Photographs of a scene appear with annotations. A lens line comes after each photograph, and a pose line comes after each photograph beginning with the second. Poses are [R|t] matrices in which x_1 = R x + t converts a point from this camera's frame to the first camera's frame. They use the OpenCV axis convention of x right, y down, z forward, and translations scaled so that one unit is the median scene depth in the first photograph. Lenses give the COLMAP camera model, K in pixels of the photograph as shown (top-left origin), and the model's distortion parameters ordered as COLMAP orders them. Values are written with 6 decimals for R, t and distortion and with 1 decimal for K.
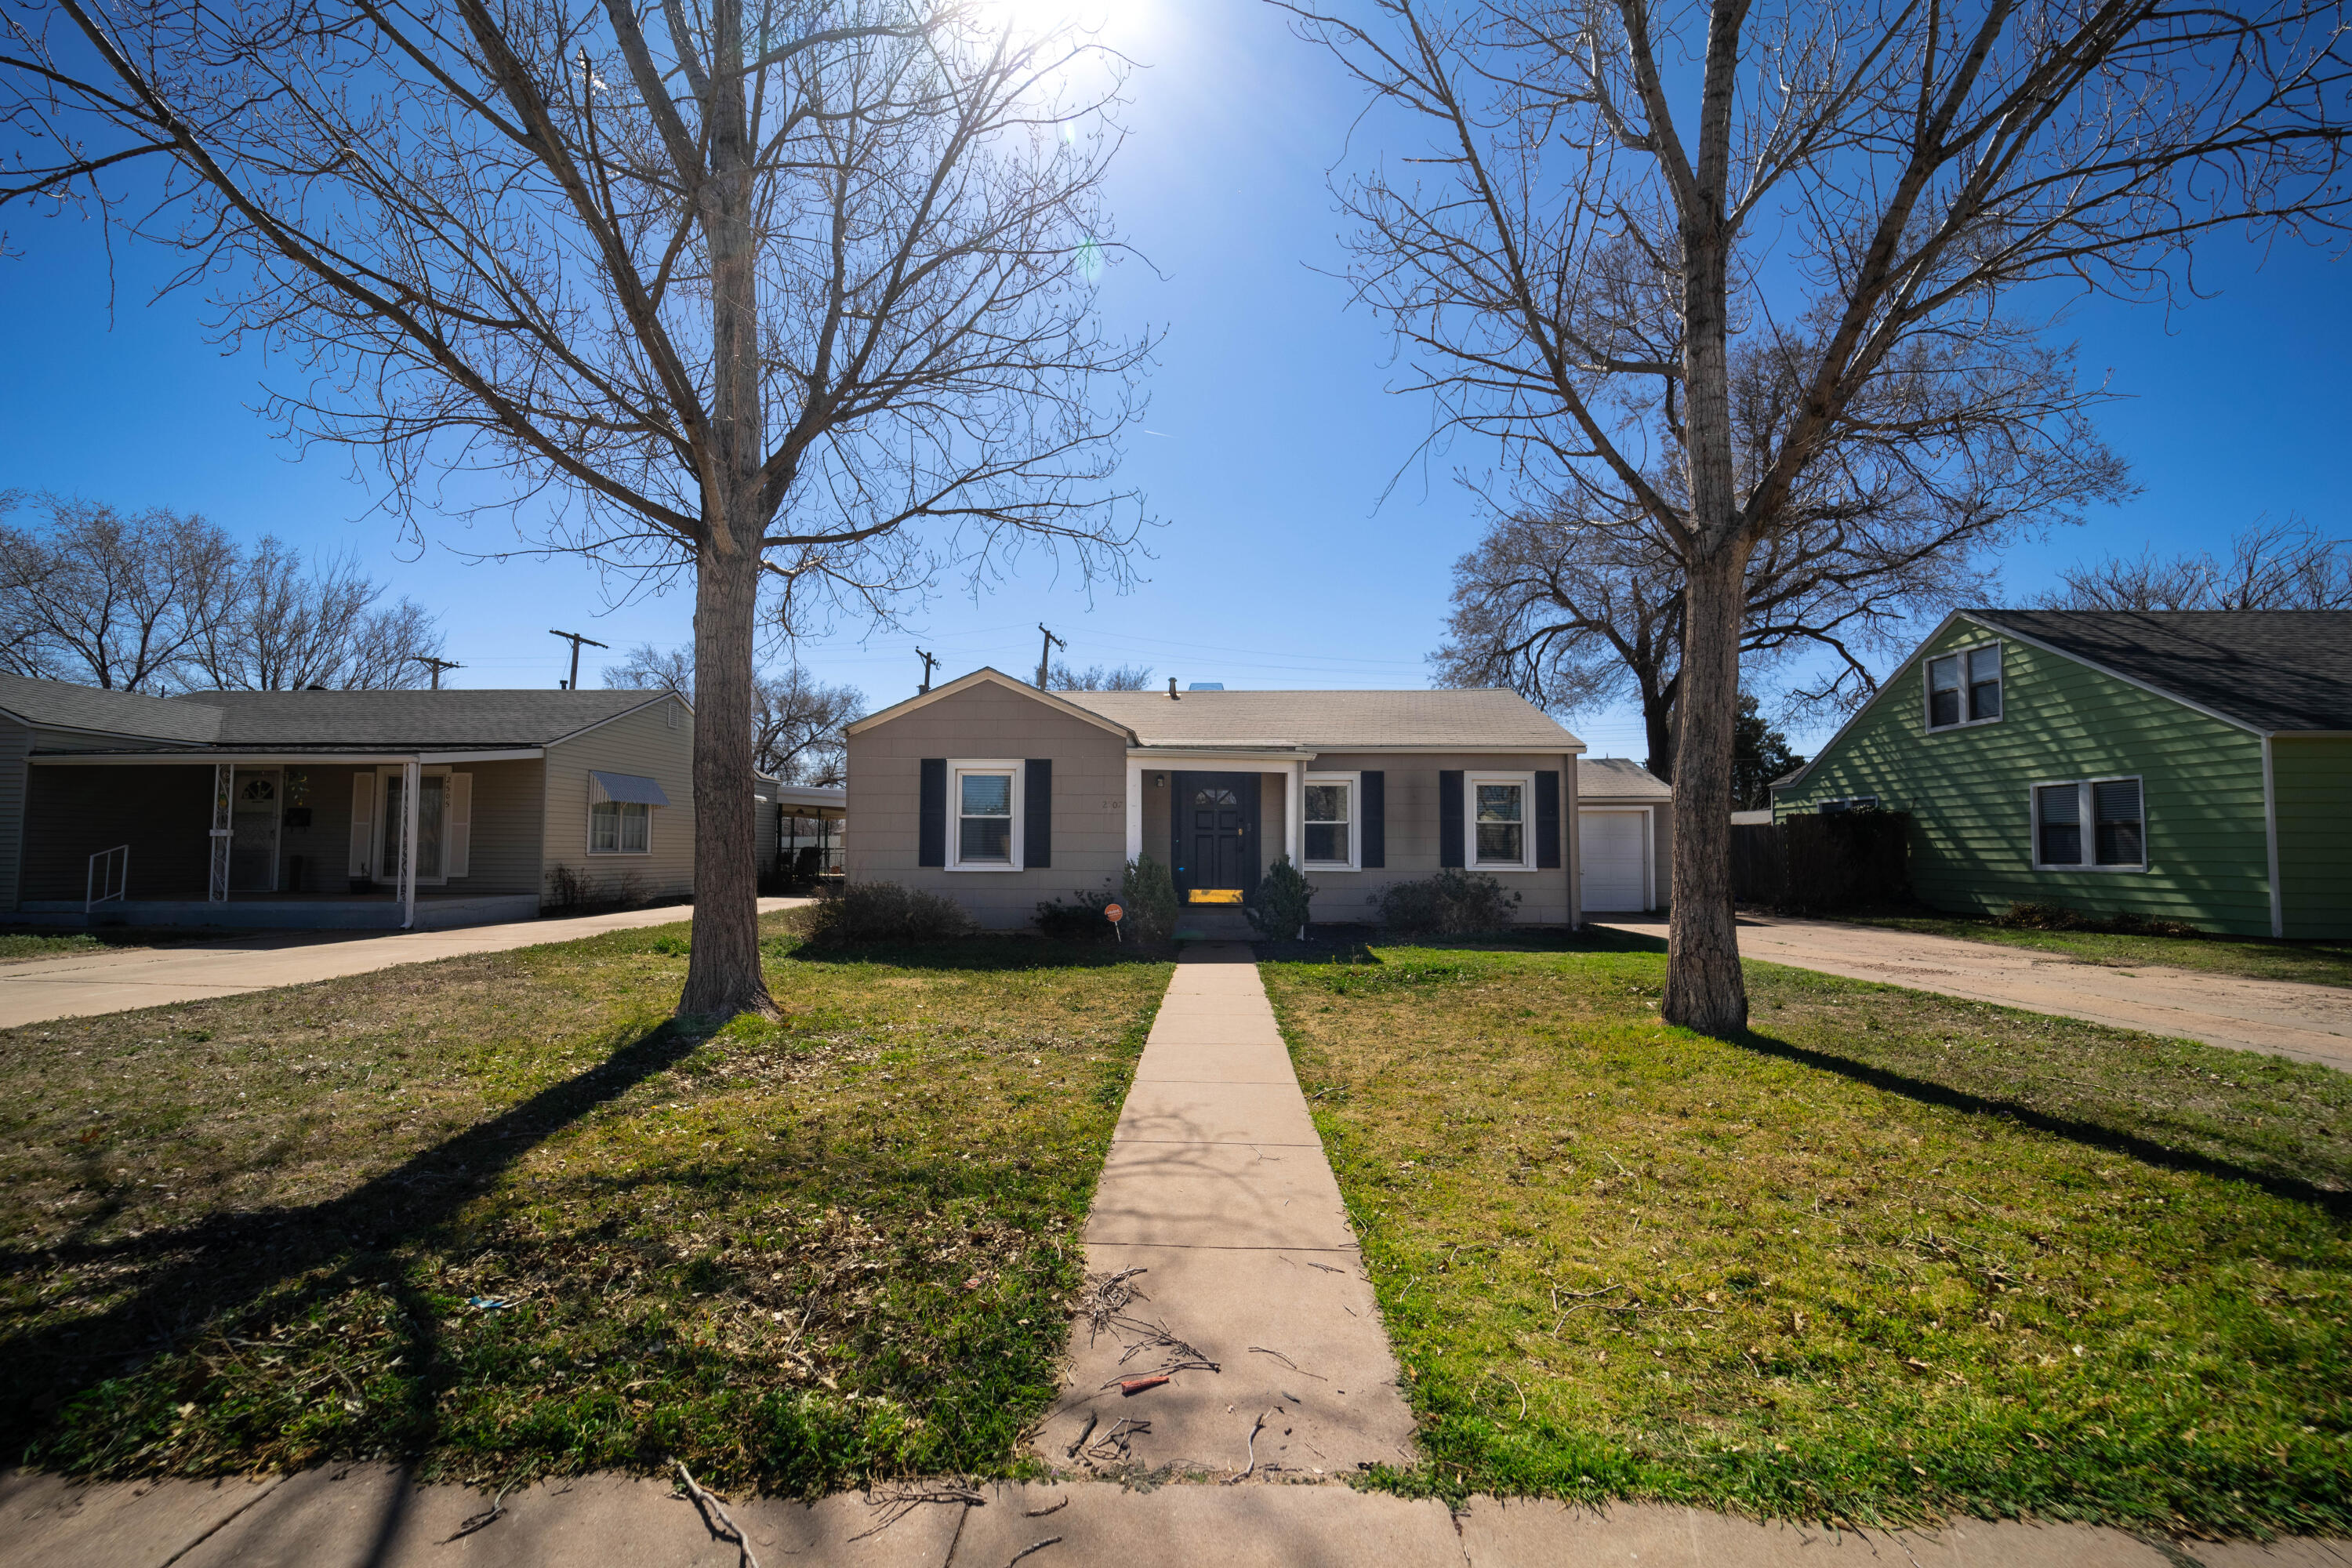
lens RADIAL K [[944.7, 0, 1164.3], [0, 944.7, 801.8], [0, 0, 1]] dist [-0.000983, -0.000387]
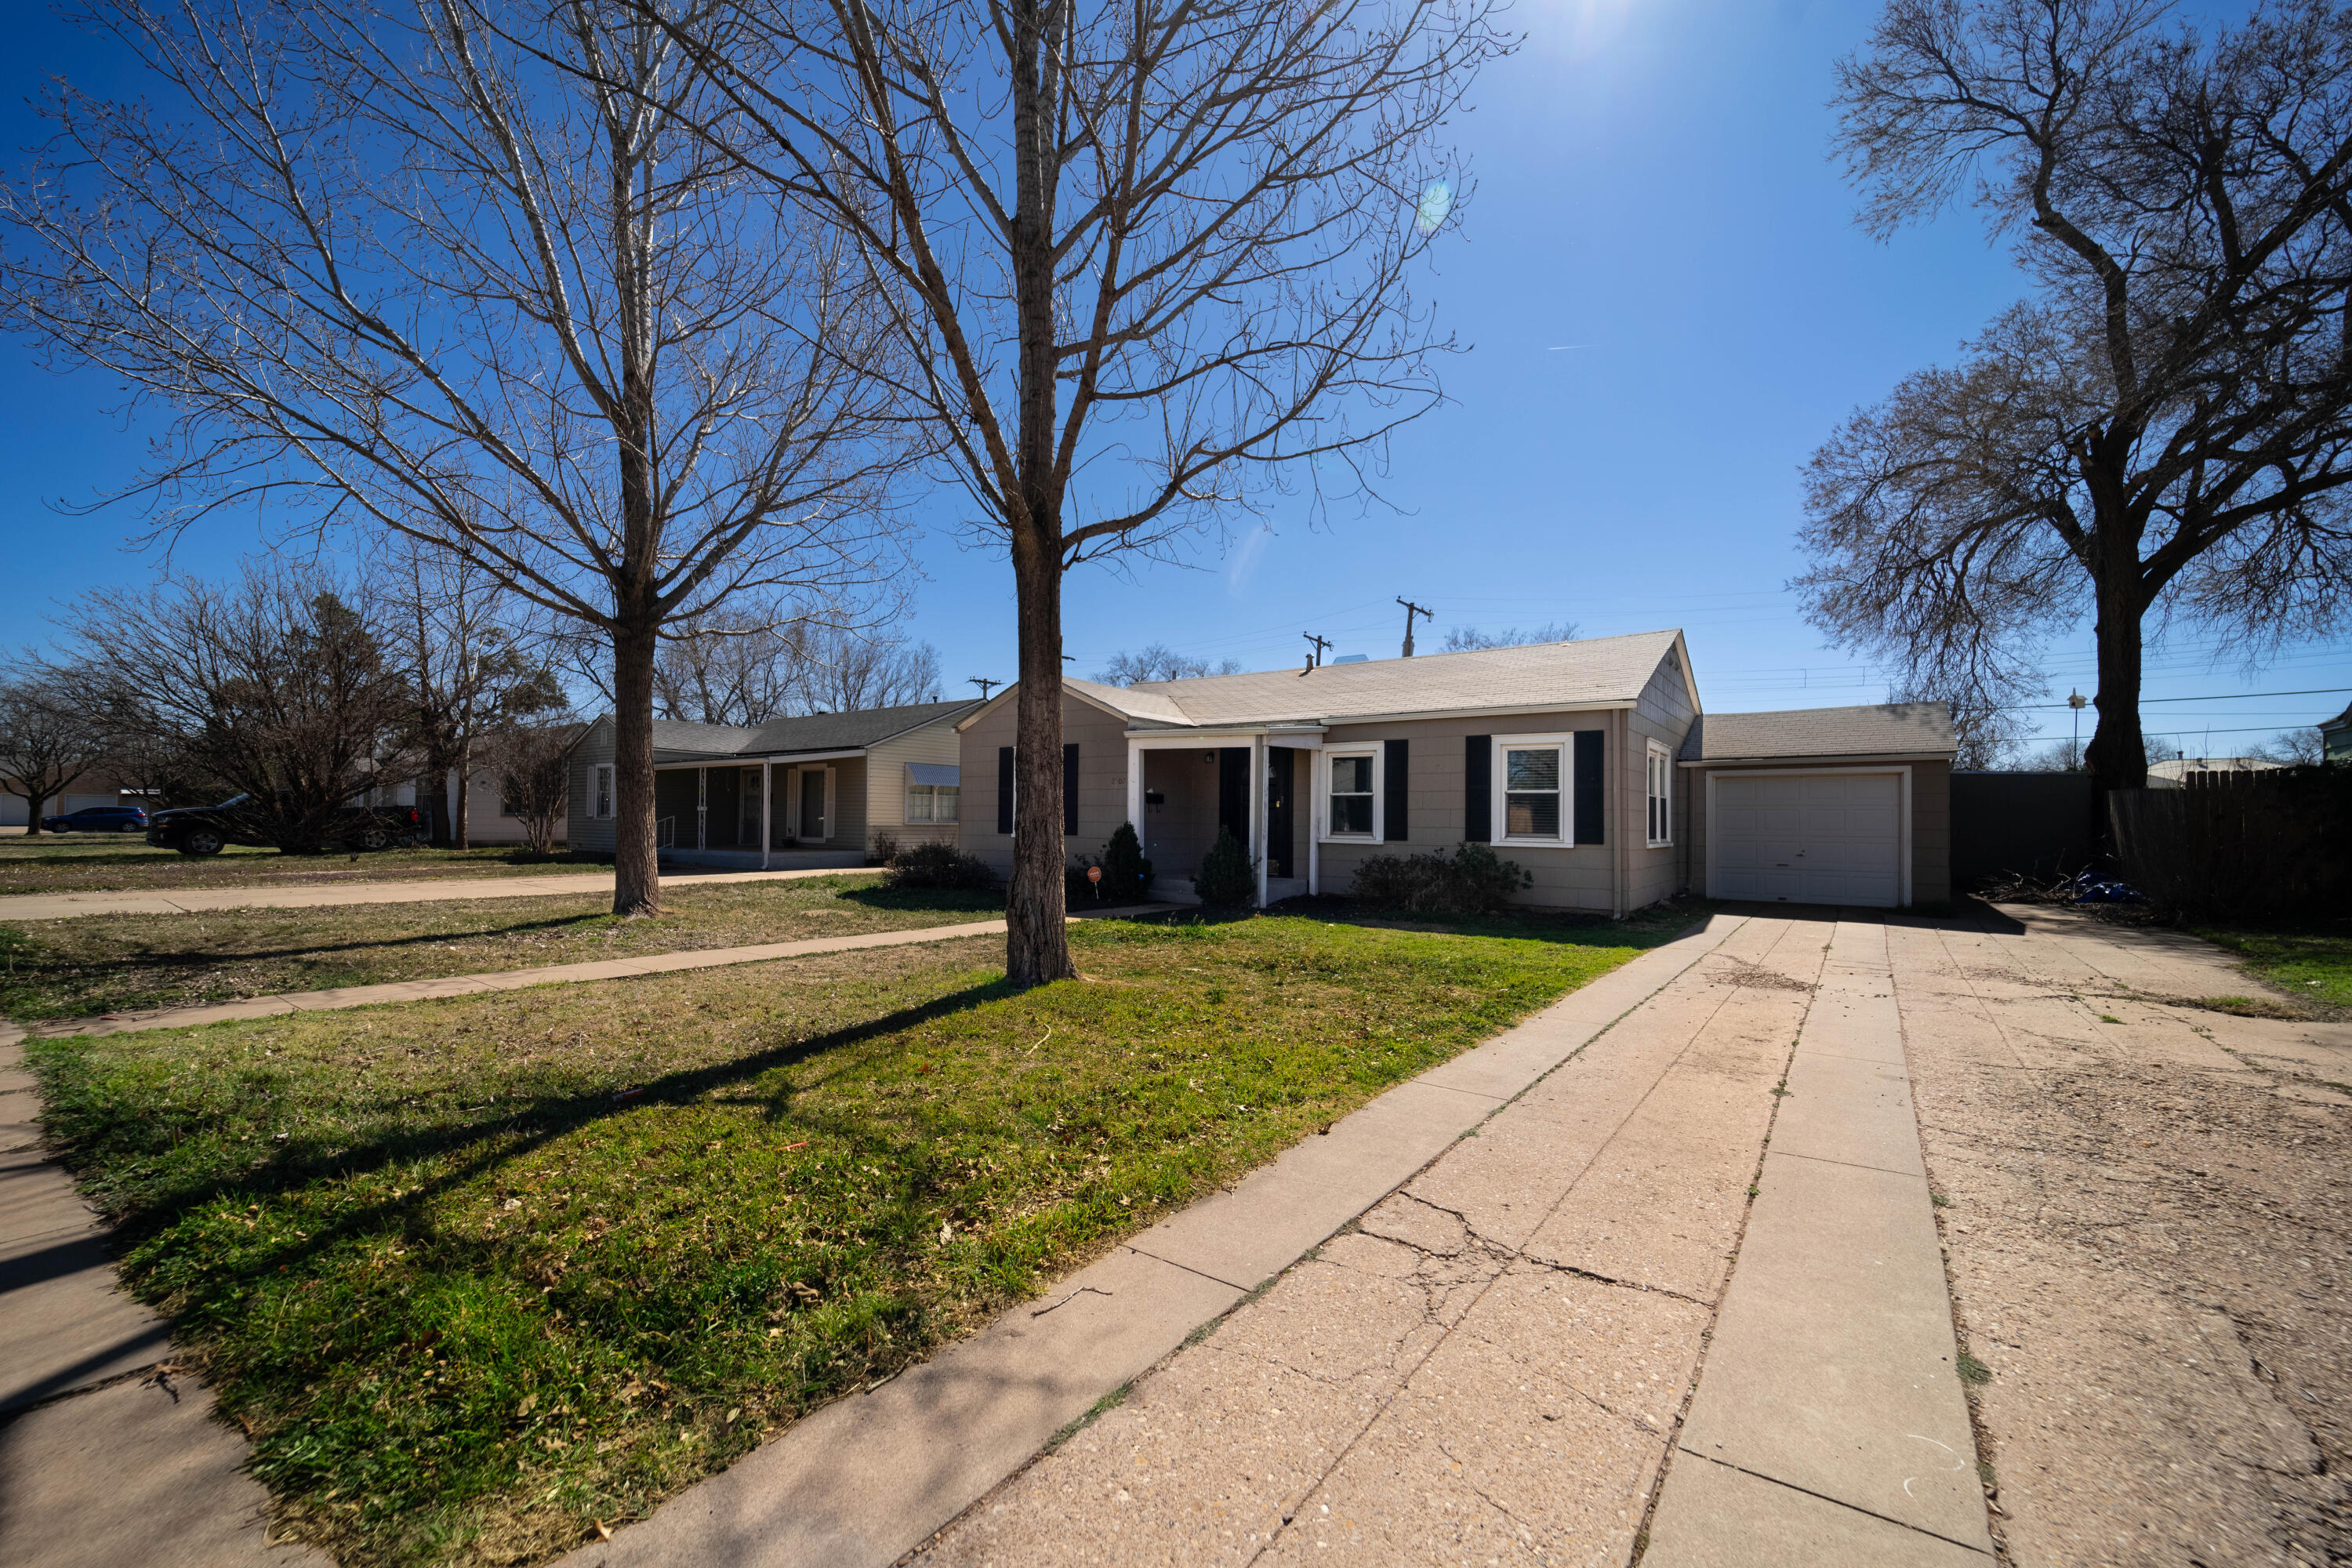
lens RADIAL K [[967.6, 0, 1164.8], [0, 967.6, 801.2], [0, 0, 1]] dist [-0.001826, -0.000245]
pose [[0.823744, -0.008927, -0.566892, 0.585501], [0.022243, 0.999615, 0.016580, 0.008044], [0.566526, -0.026267, 0.823625, 0.052331]]
